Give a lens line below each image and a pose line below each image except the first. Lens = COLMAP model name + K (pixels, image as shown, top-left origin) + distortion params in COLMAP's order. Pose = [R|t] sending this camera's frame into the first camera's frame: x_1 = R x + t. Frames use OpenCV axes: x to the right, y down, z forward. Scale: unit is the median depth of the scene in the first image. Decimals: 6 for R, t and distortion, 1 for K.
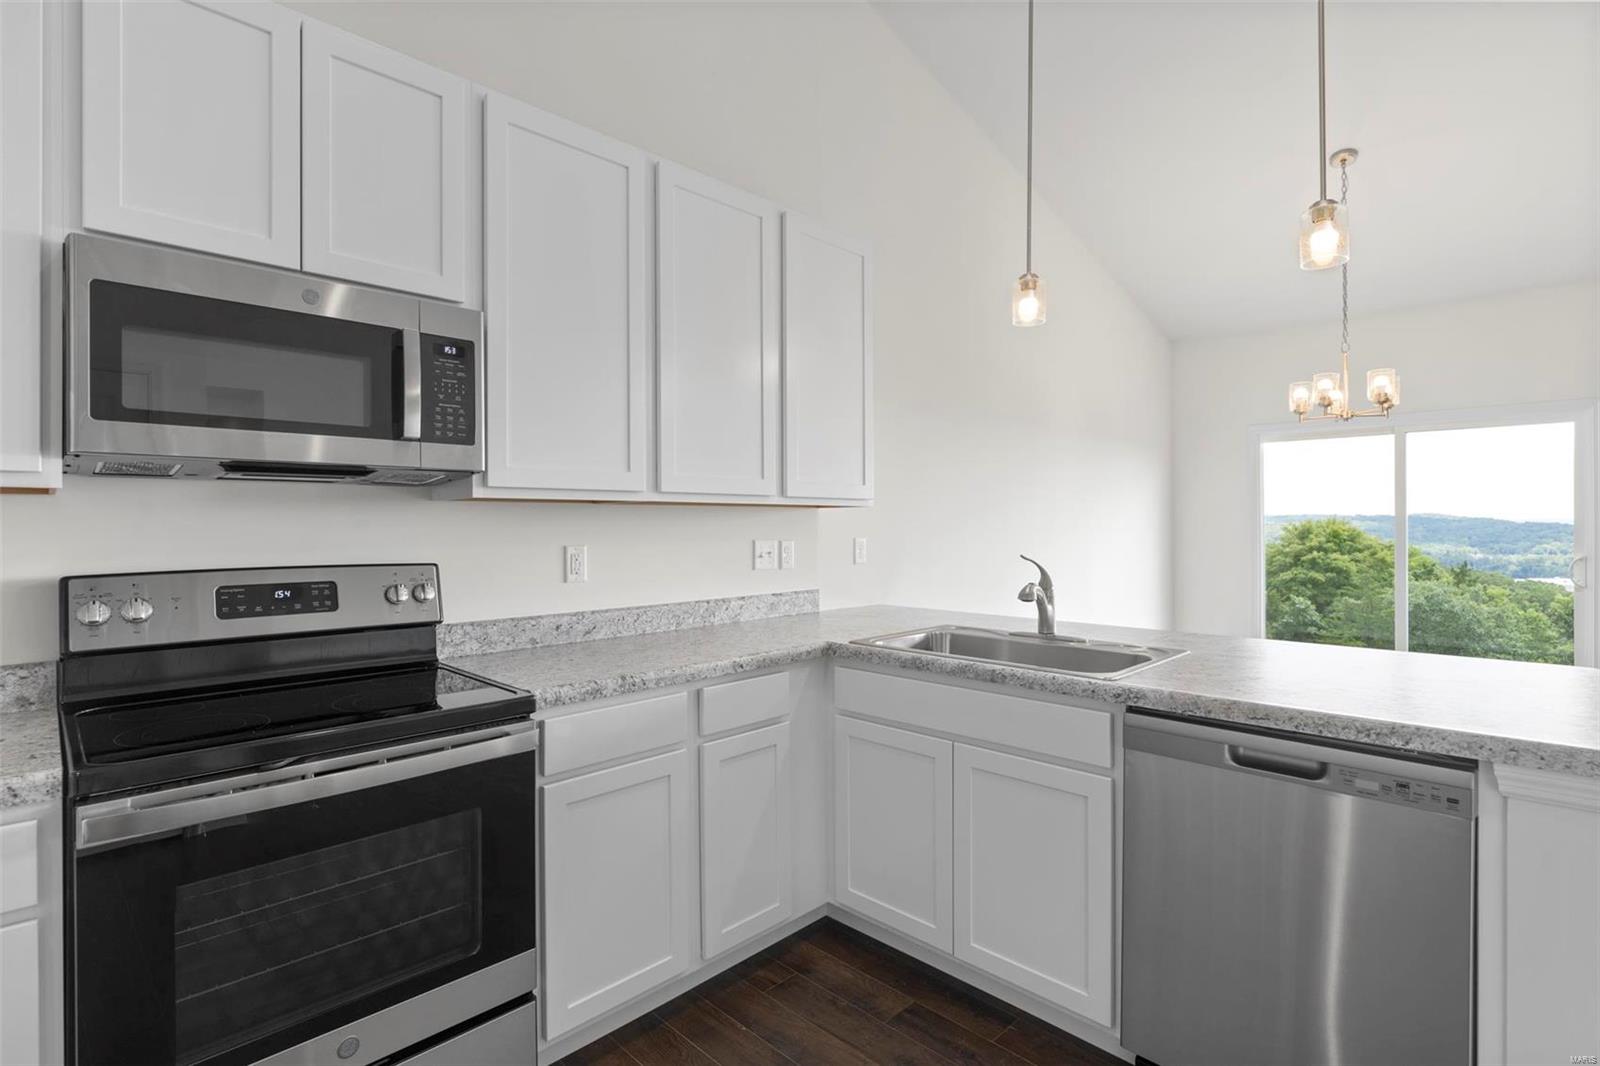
lens RADIAL K [[786.7, 0, 812.5], [0, 786.7, 521.8], [0, 0, 1]] dist [0.002268, 0.000050]
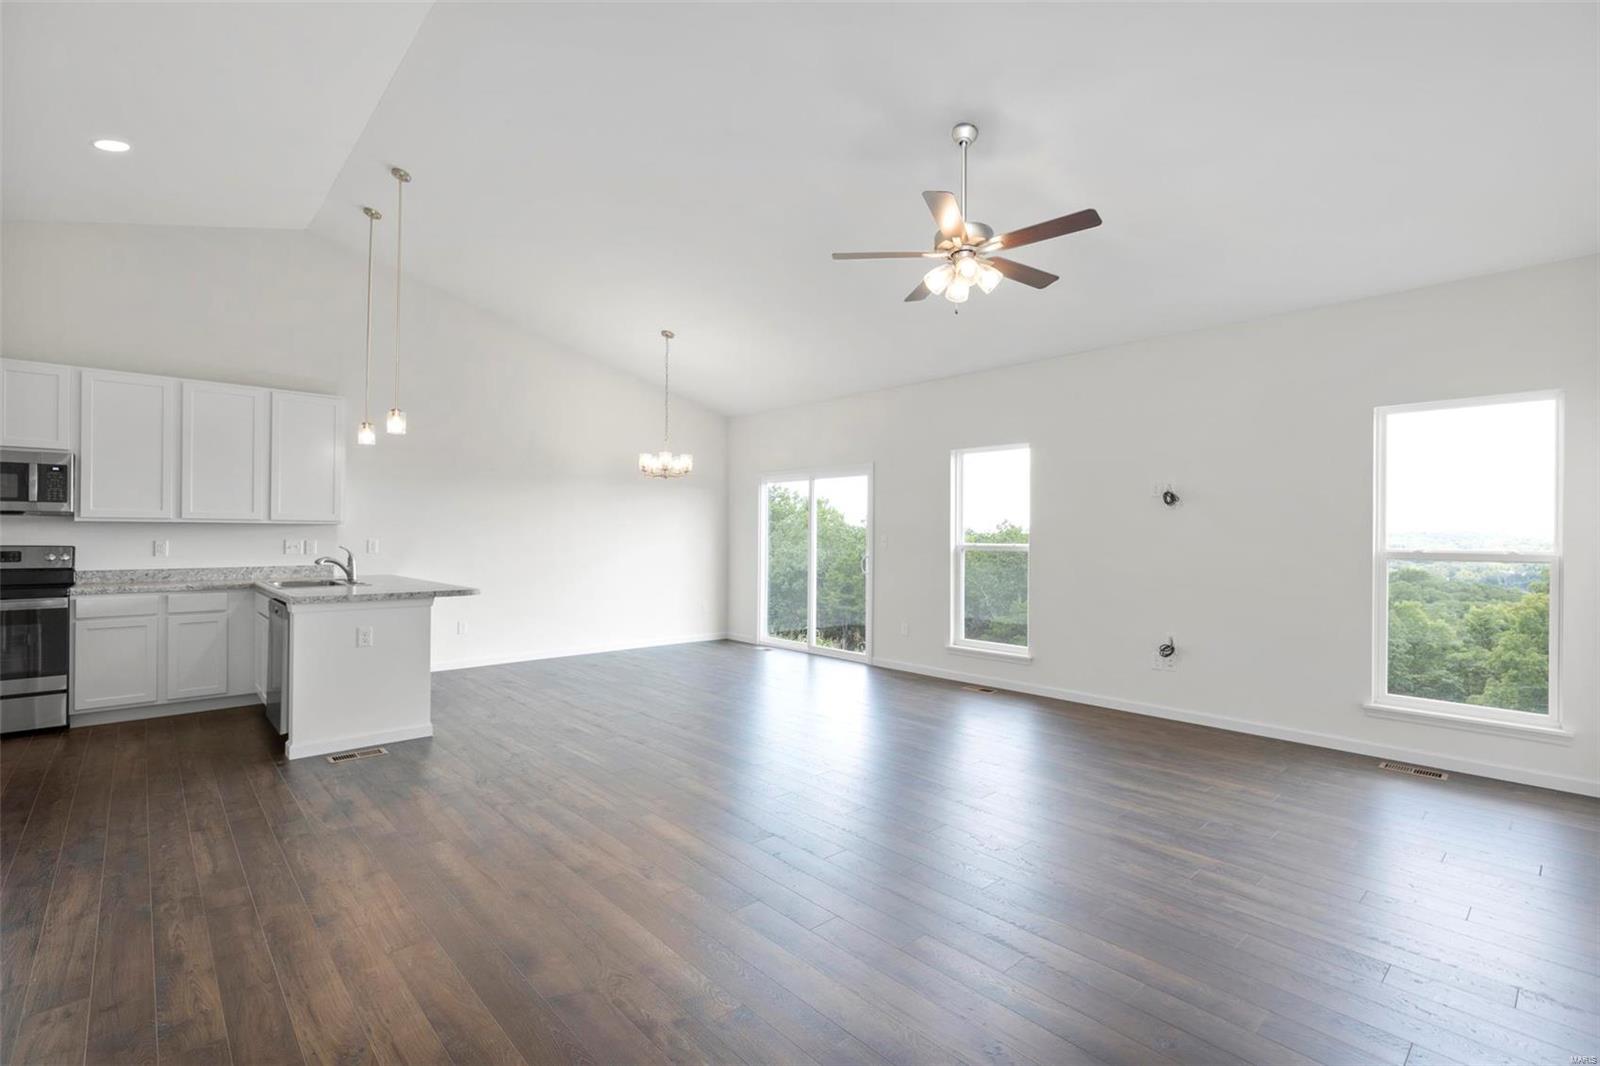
lens RADIAL K [[724.5, 0, 794.6], [0, 724.5, 531.0], [0, 0, 1]] dist [0.009862, -0.001019]
pose [[0.997783, 0.003742, -0.066447, 2.084288], [-0.004220, 0.999966, -0.007052, 0.009450], [0.066418, 0.007316, 0.997765, -1.265961]]
